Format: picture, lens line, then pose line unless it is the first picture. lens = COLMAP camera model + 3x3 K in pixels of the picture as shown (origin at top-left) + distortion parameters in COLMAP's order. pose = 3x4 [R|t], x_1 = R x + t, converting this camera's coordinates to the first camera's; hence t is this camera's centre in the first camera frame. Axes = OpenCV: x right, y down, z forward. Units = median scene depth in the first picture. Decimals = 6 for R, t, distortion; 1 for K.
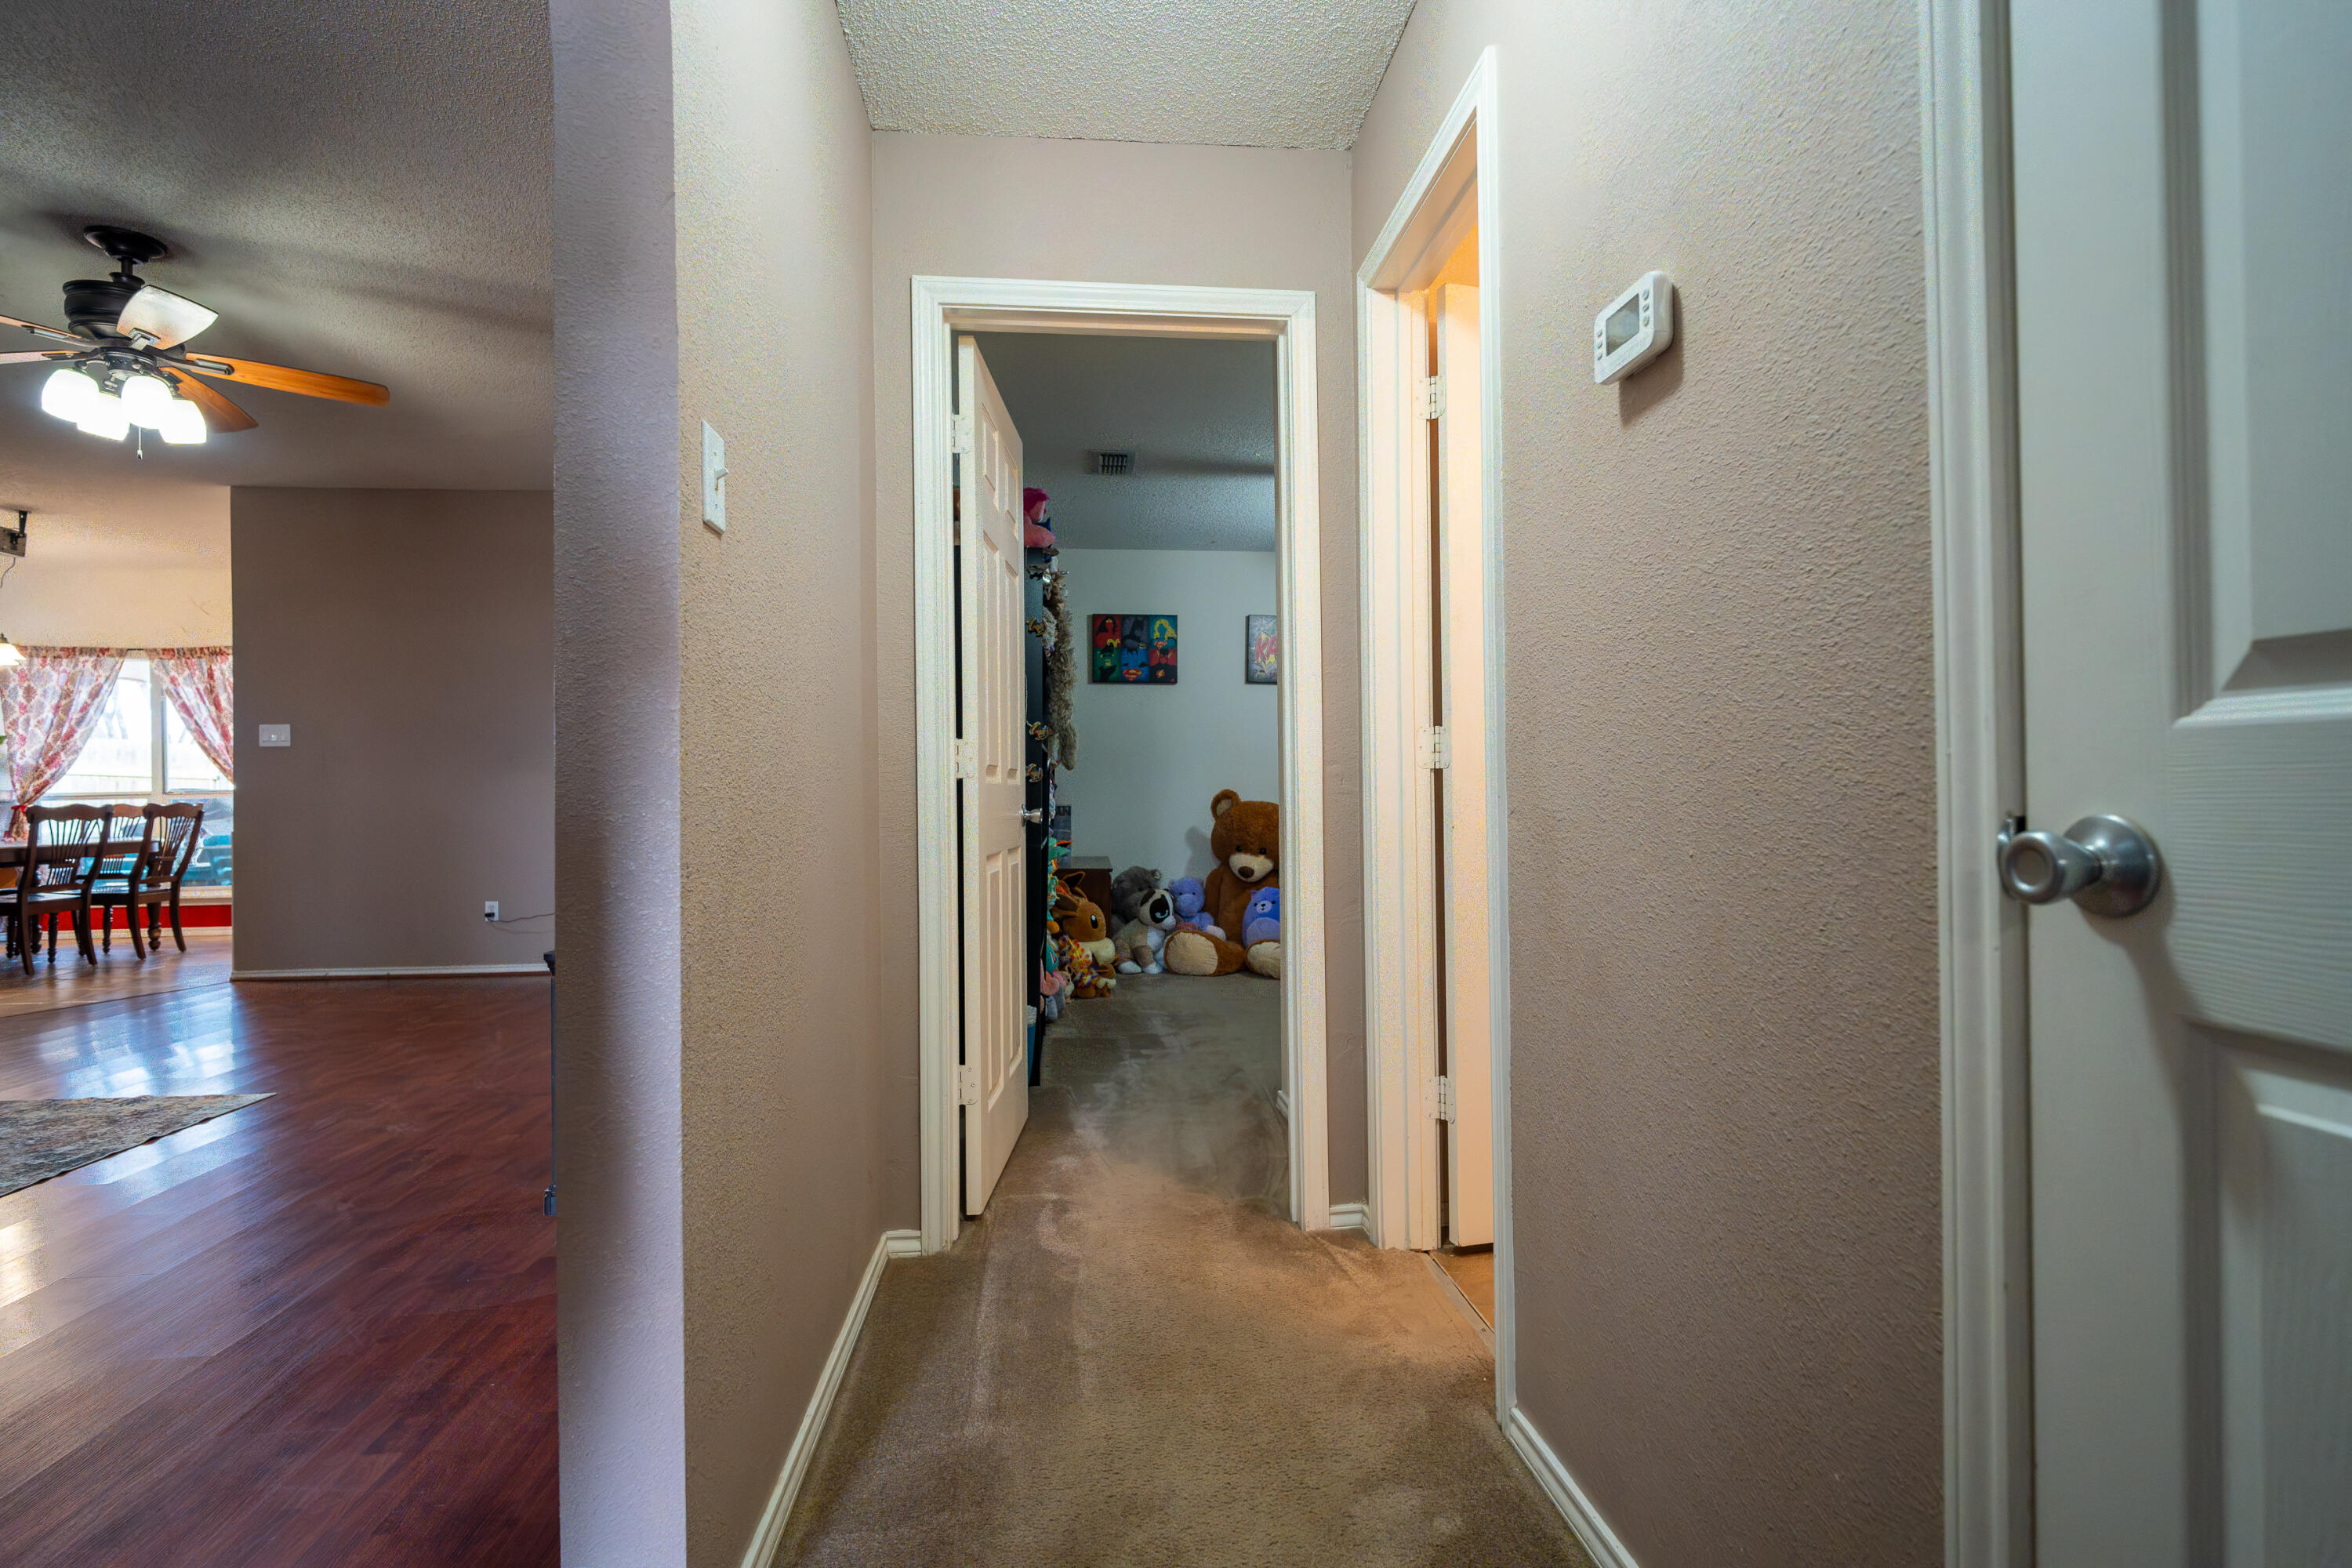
lens RADIAL K [[1095.0, 0, 1179.4], [0, 1095.0, 785.0], [0, 0, 1]] dist [0.001458, -0.003155]
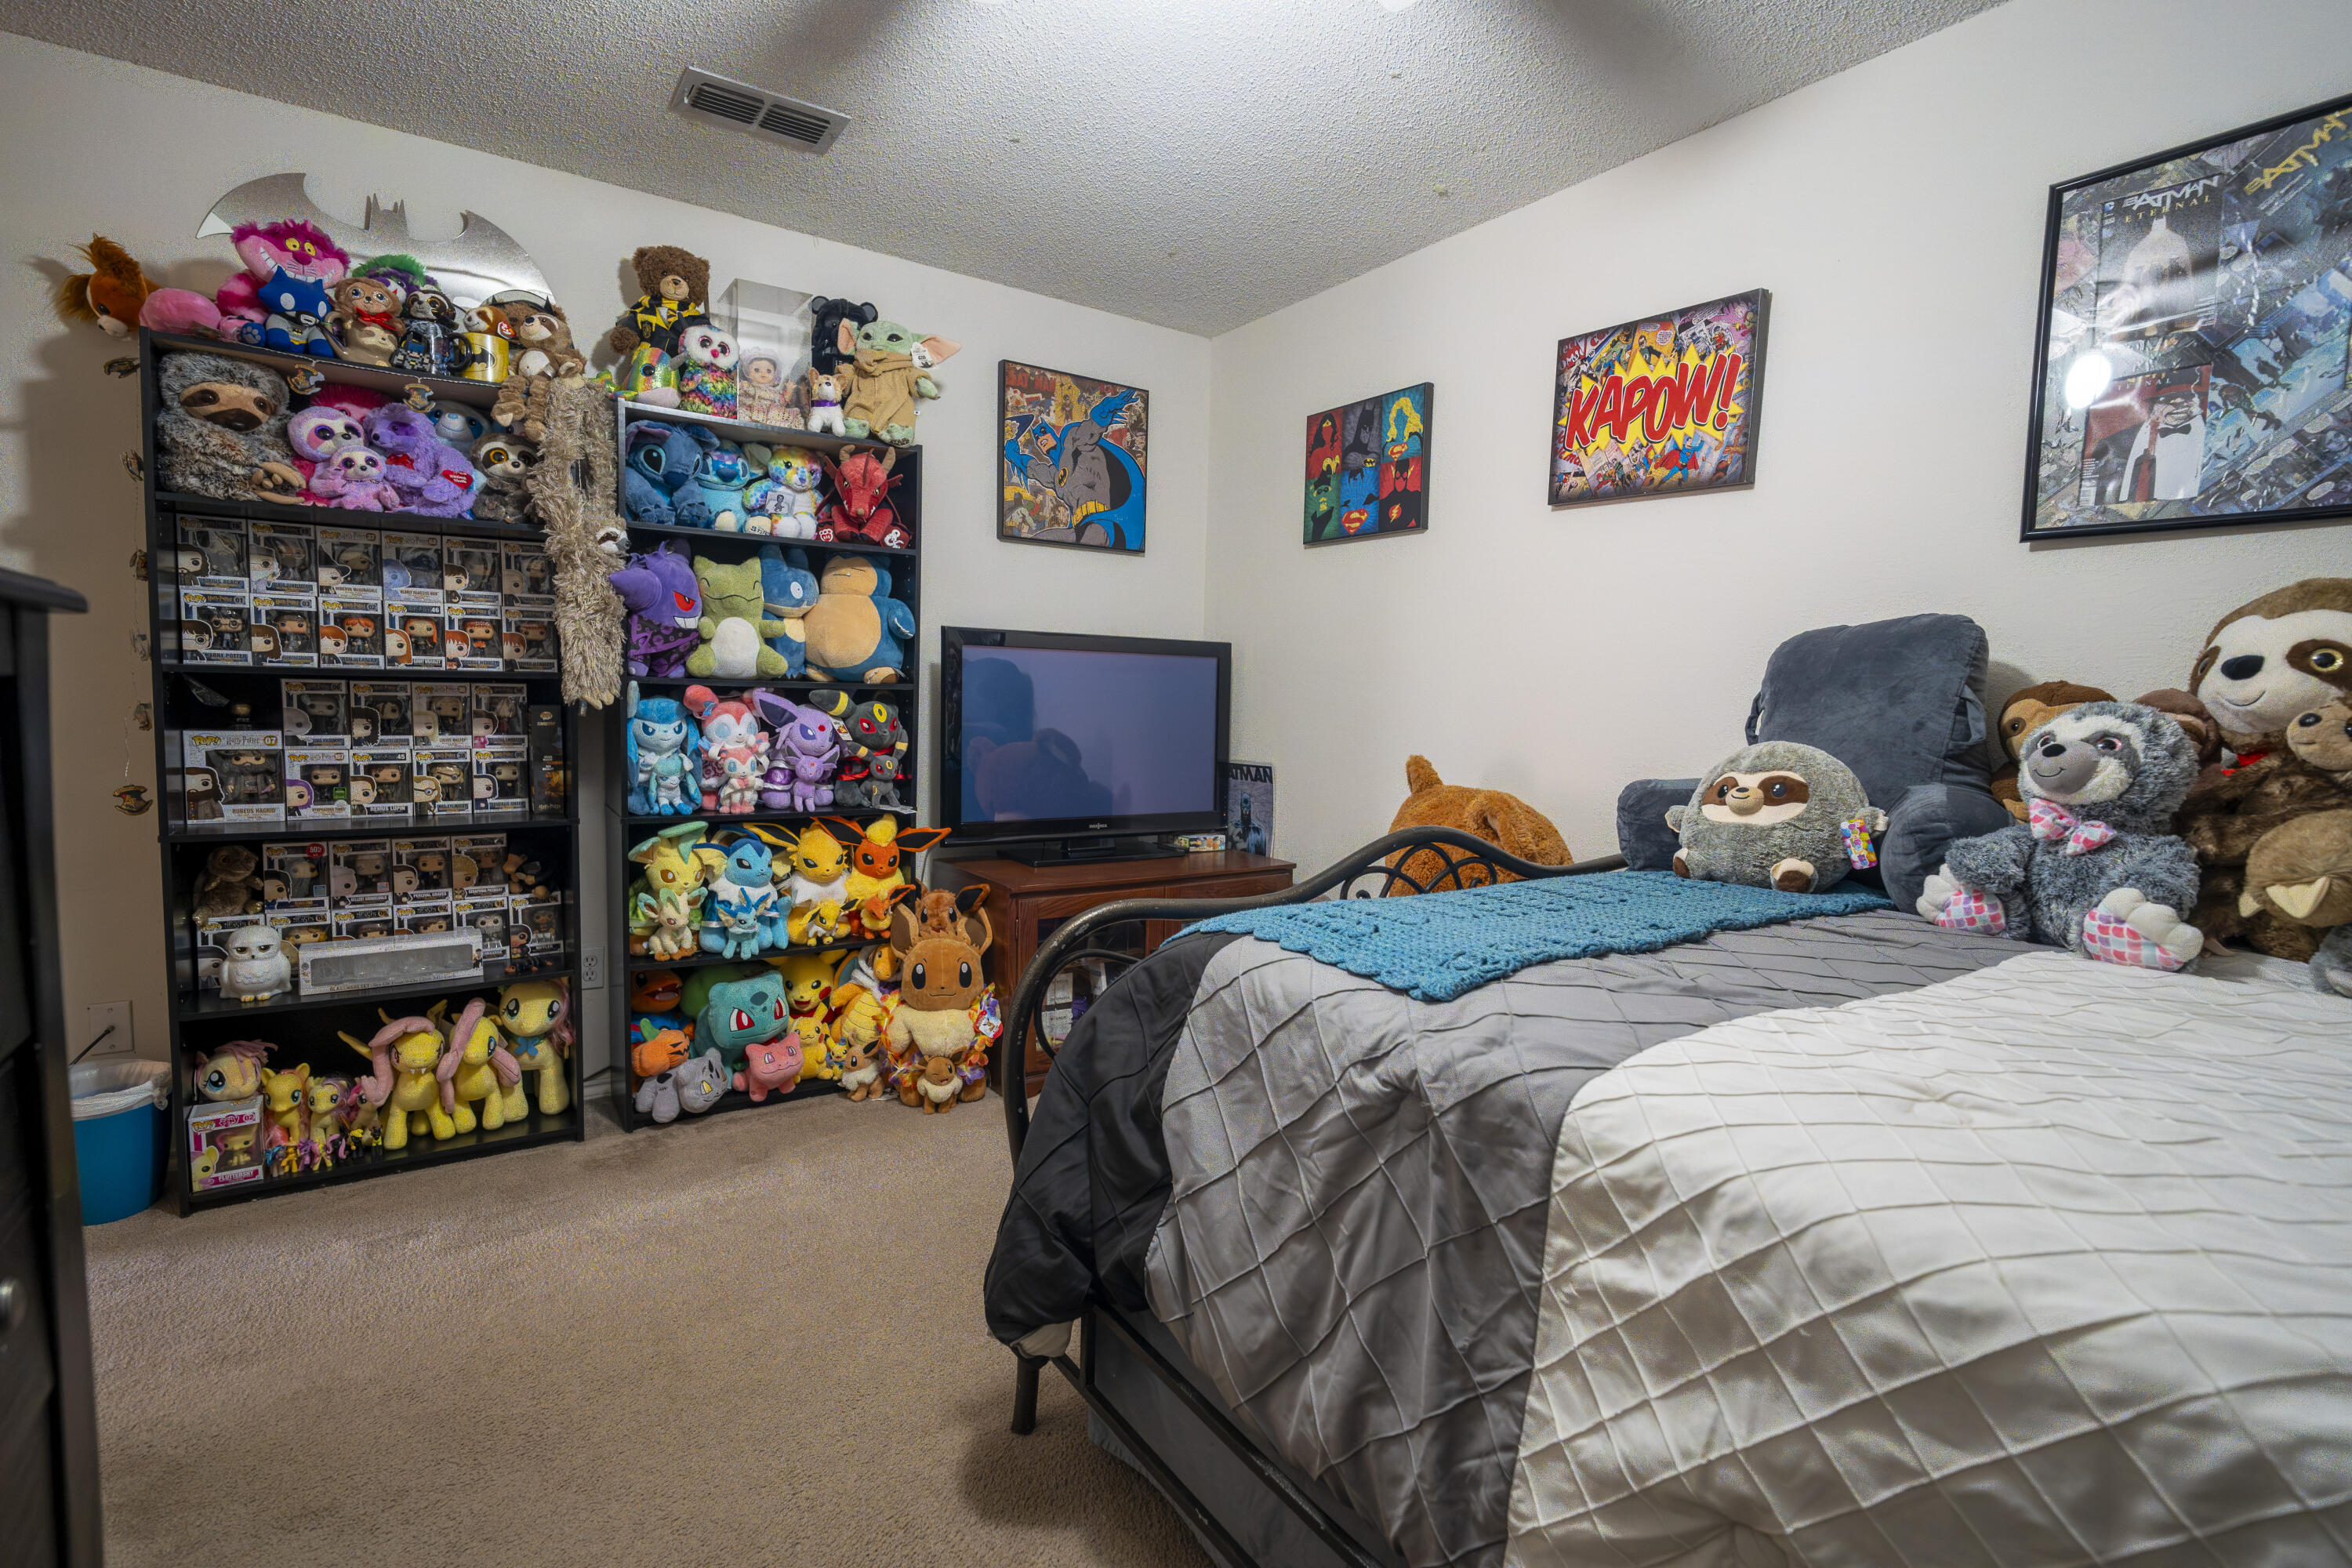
lens RADIAL K [[1095.0, 0, 1174.1], [0, 1095.0, 781.2], [0, 0, 1]] dist [0.001458, -0.003155]
pose [[0.485193, 0.086745, -0.870094, 0.375434], [-0.021657, 0.995954, 0.087216, -0.022531], [0.874139, -0.023474, 0.485109, 0.676676]]
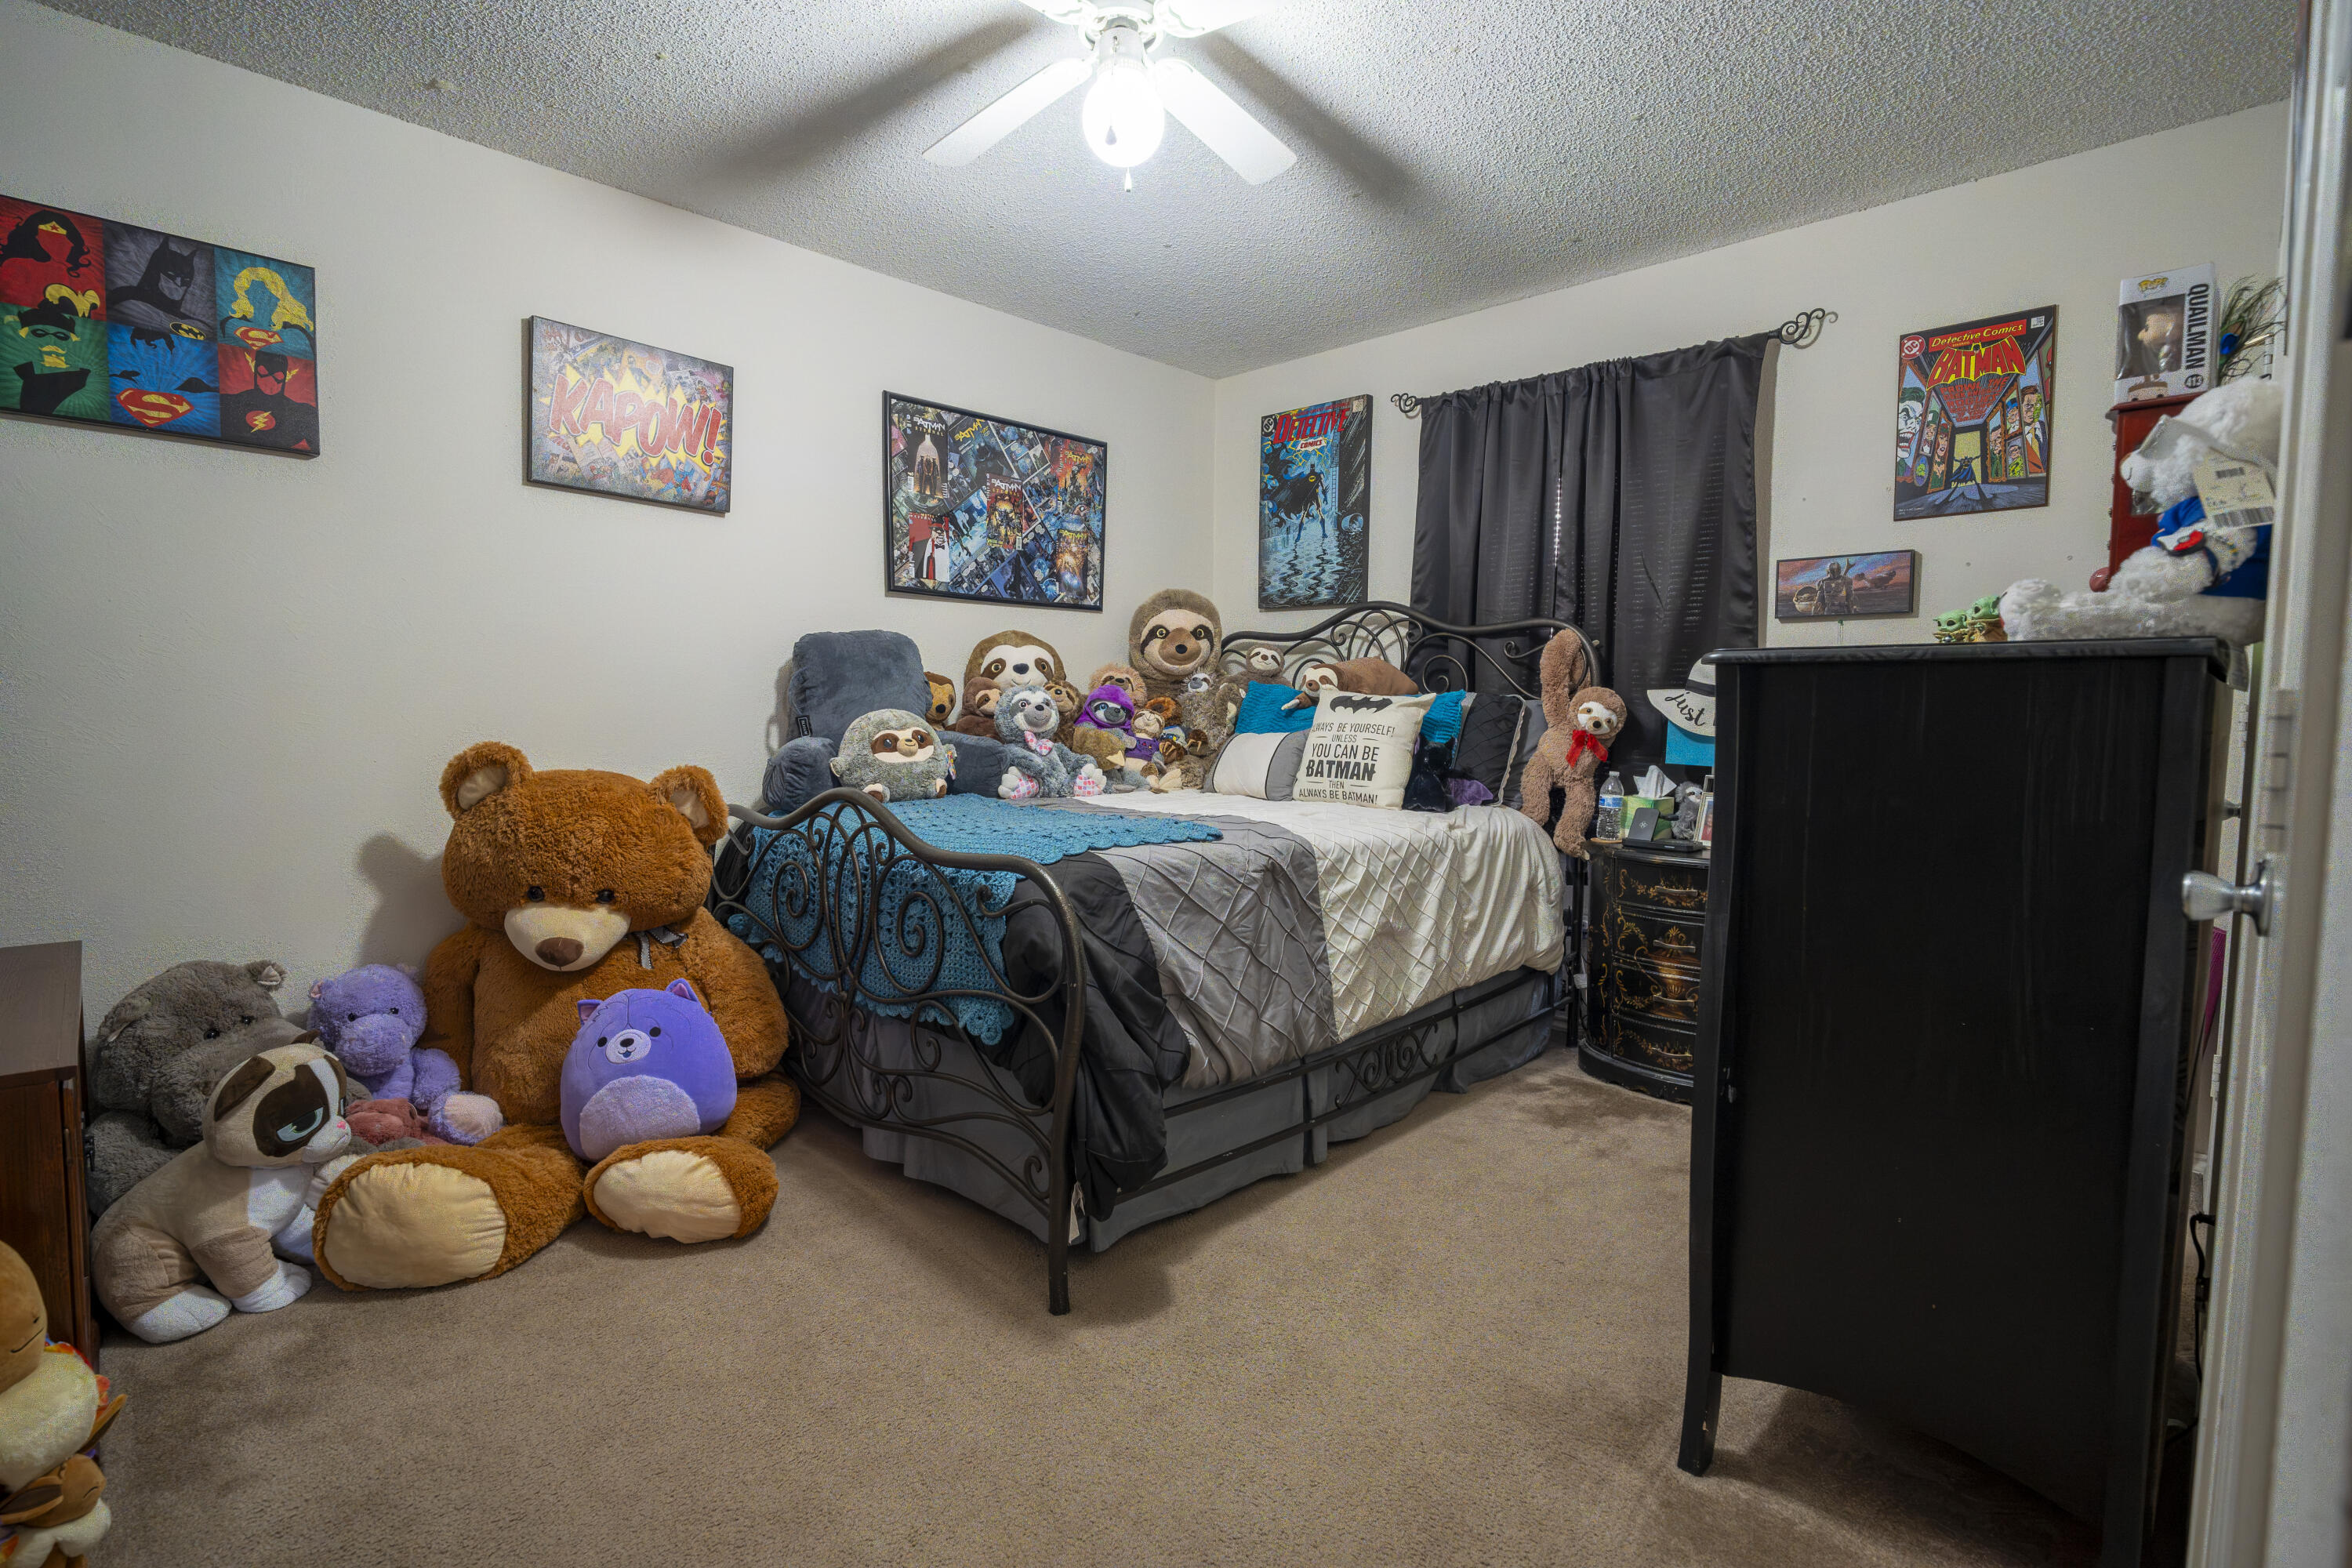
lens RADIAL K [[1095.0, 0, 1179.3], [0, 1095.0, 780.4], [0, 0, 1]] dist [0.001458, -0.003155]
pose [[0.764556, -0.027081, 0.643988, -0.021197], [-0.024196, 0.997207, 0.070661, -0.016221], [-0.644103, -0.069606, 0.761766, 0.524123]]
